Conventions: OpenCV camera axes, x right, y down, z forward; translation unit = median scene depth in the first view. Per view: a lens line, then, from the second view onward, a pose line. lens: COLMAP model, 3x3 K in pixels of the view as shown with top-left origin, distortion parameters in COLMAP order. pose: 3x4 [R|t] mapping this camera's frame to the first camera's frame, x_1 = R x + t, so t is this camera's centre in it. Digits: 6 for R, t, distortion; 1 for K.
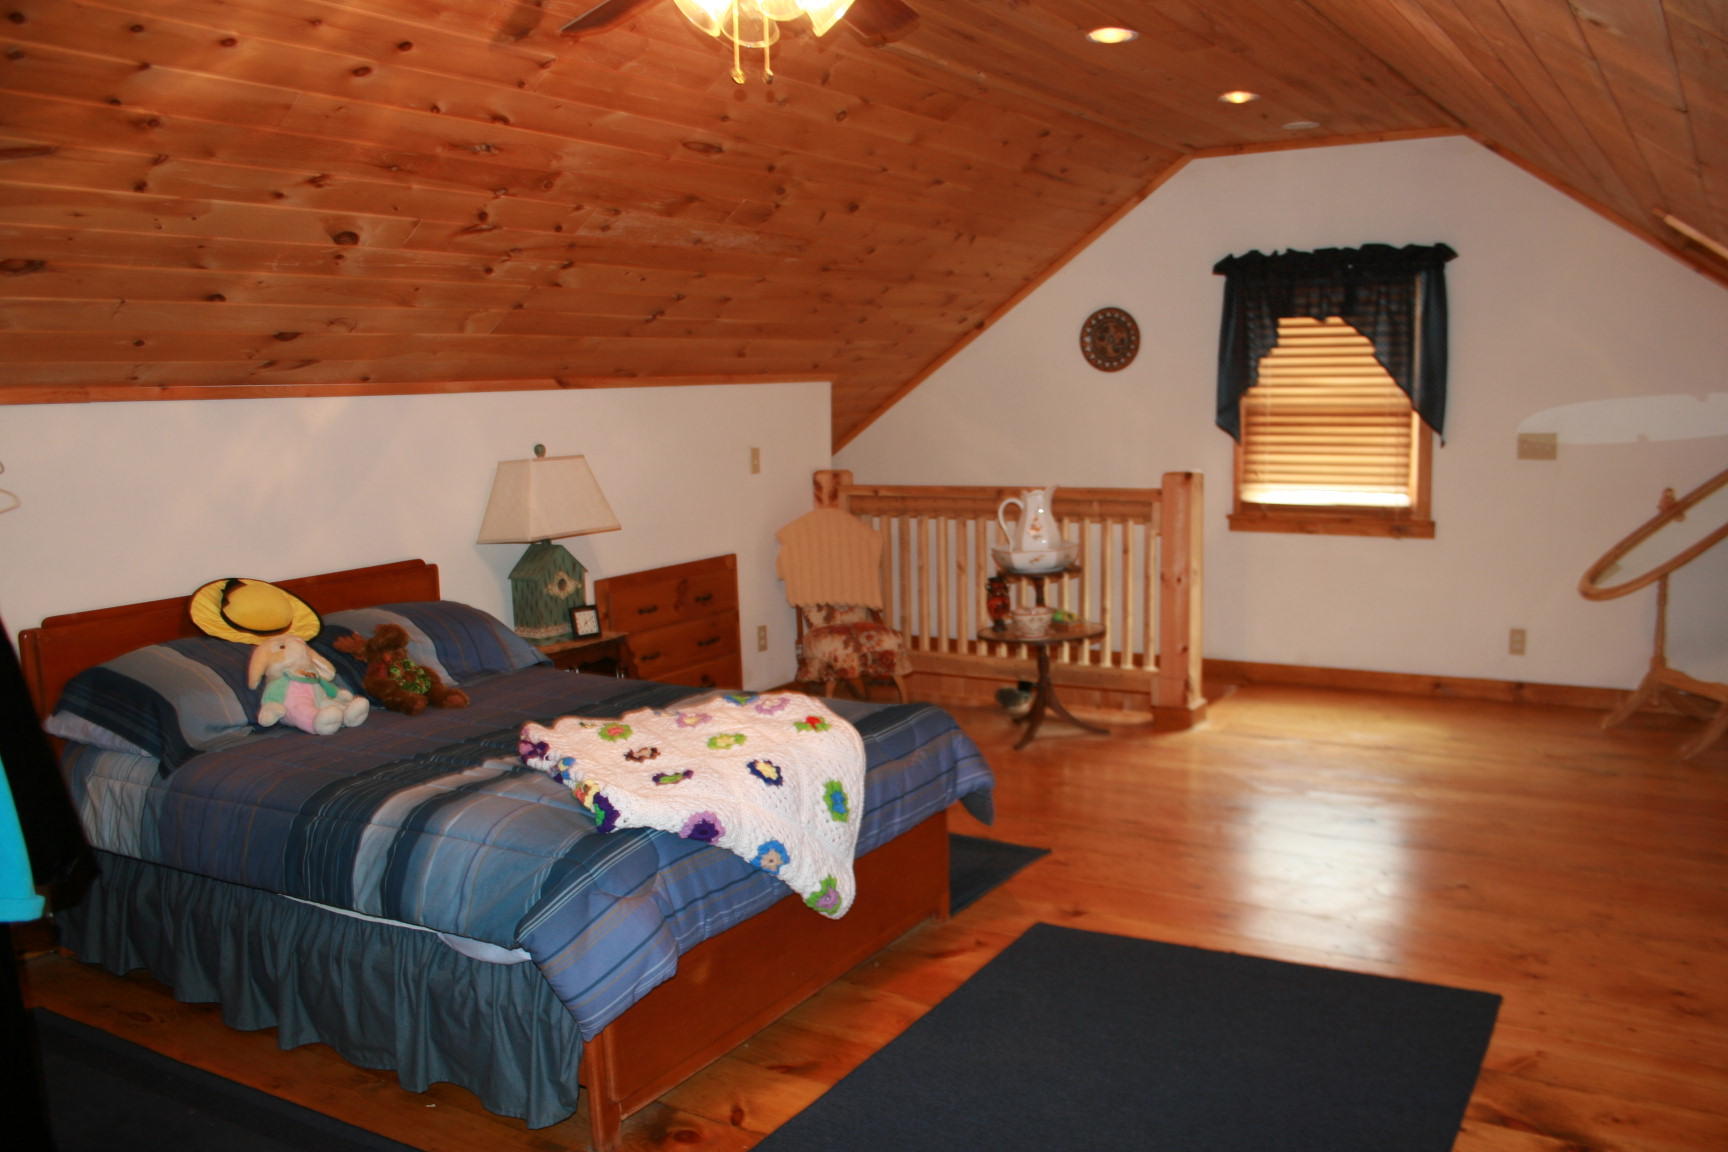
lens RADIAL K [[1504.8, 0, 866.5], [0, 1504.8, 624.8], [0, 0, 1]] dist [-0.194666, 0.183768]
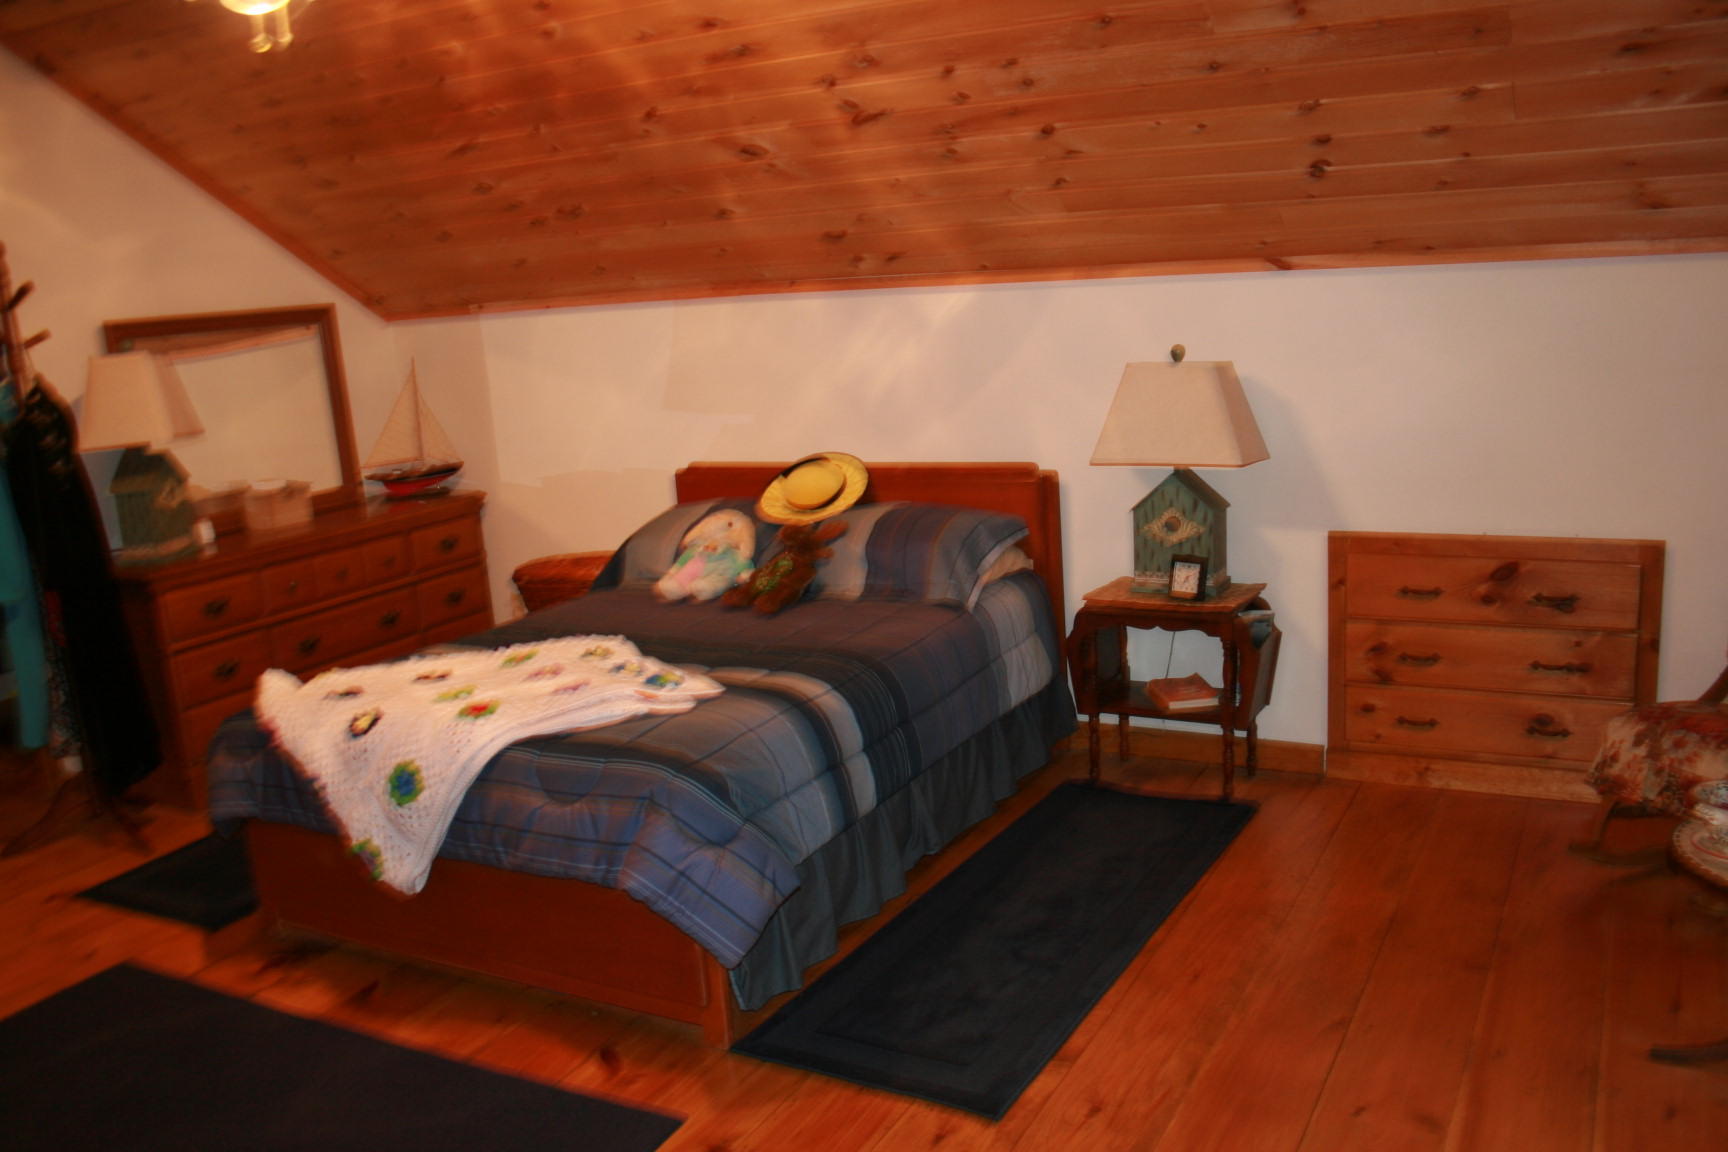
lens RADIAL K [[1504.8, 0, 866.5], [0, 1504.8, 624.8], [0, 0, 1]] dist [-0.194666, 0.183768]
pose [[0.020266, 0.252140, -0.967478, 0.582596], [-0.087387, 0.964420, 0.249513, -0.163298], [0.995968, 0.079488, 0.041579, 0.832582]]
